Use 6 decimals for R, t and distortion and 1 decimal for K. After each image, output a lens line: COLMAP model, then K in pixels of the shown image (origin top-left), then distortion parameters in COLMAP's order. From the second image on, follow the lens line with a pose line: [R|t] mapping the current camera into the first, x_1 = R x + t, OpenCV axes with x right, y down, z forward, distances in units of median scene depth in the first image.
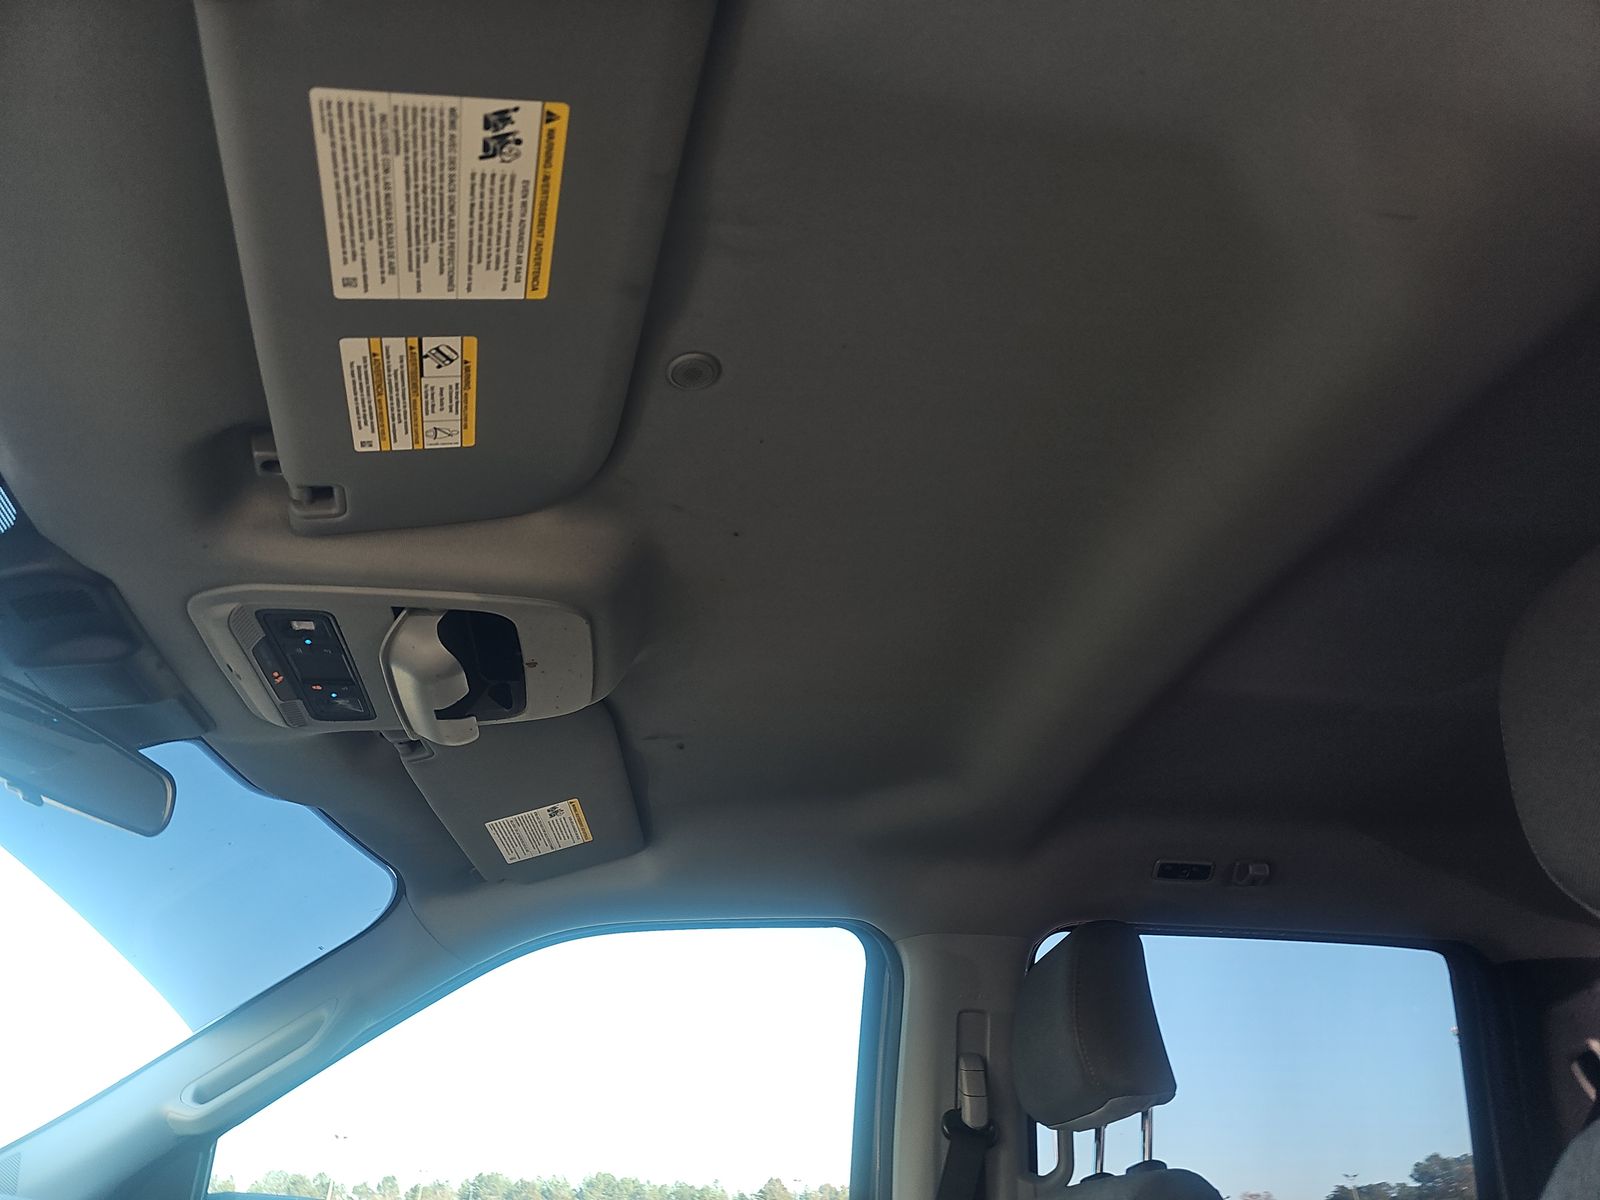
lens RADIAL K [[1096.0, 0, 796.5], [0, 1096.0, 591.7], [0, 0, 1]] dist [0.026159, -0.018188]
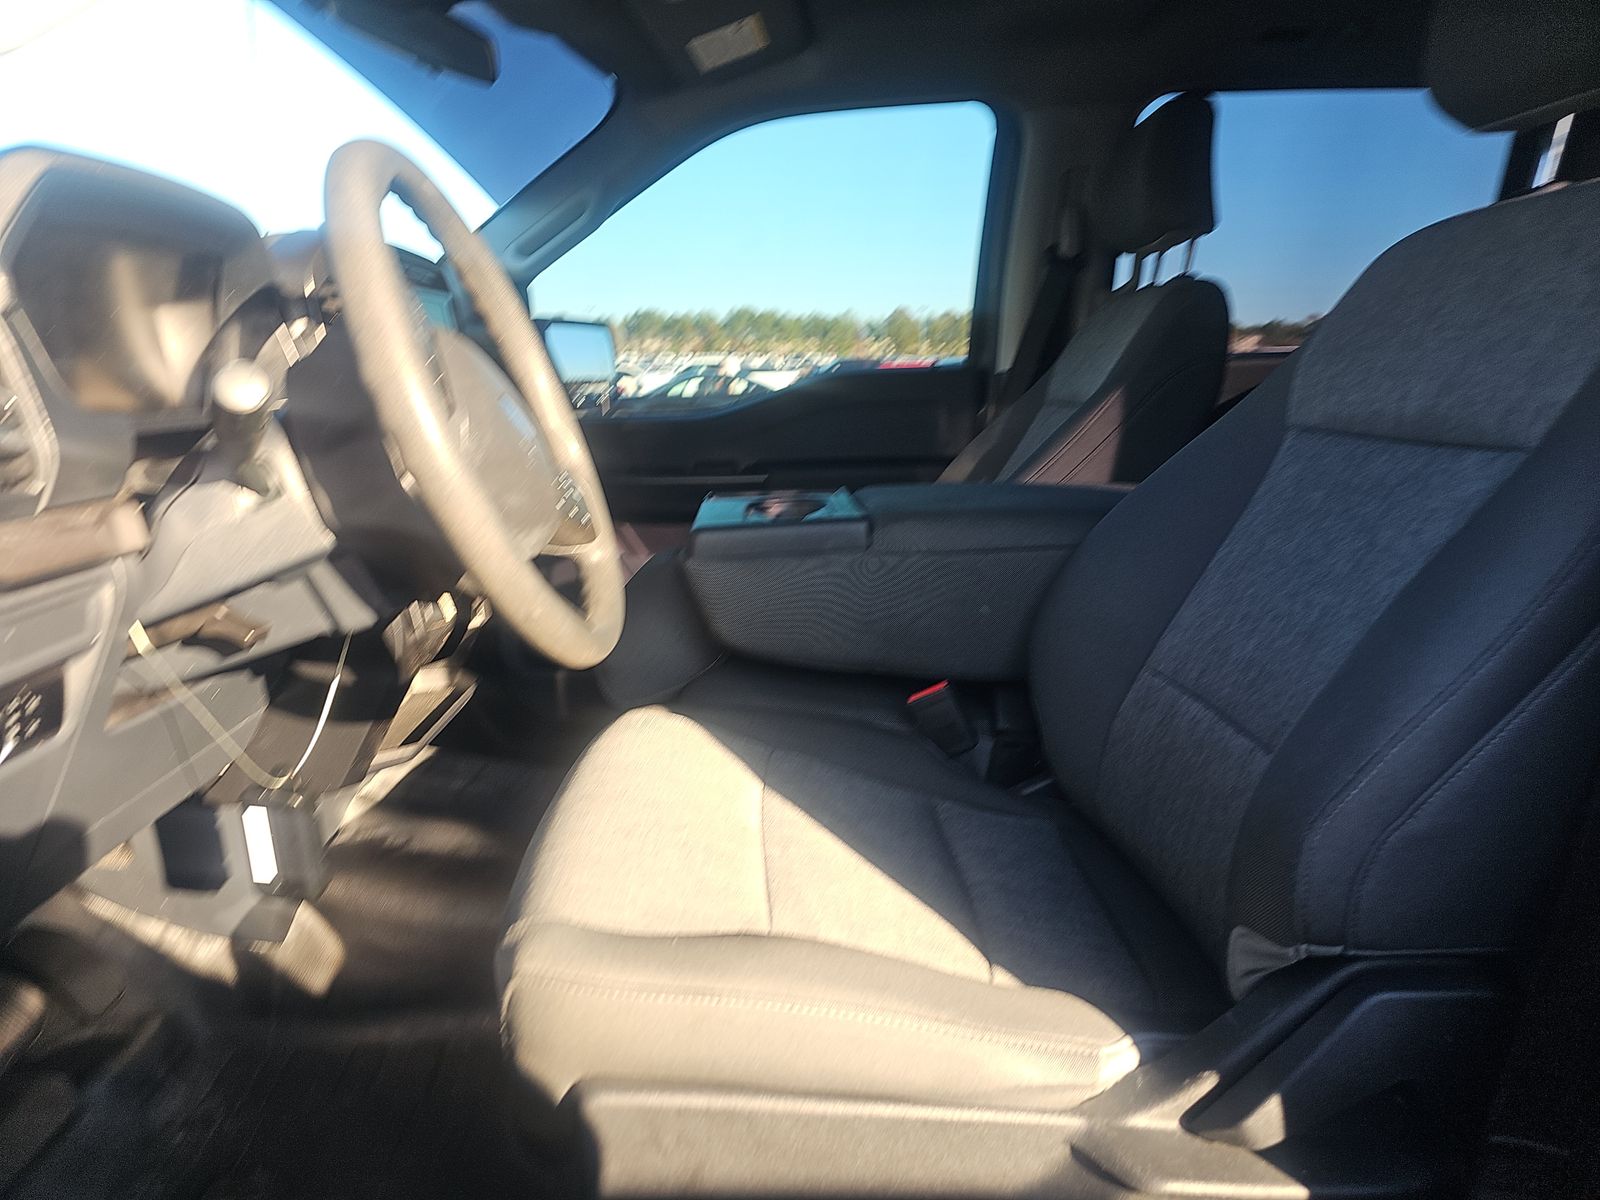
lens RADIAL K [[1096.0, 0, 789.3], [0, 1096.0, 596.0], [0, 0, 1]] dist [0.026159, -0.018188]
pose [[0.992735, 0.001024, -0.120319, -0.014551], [0.080874, 0.734716, 0.673537, -0.141118], [0.089090, -0.678374, 0.729295, -0.289200]]
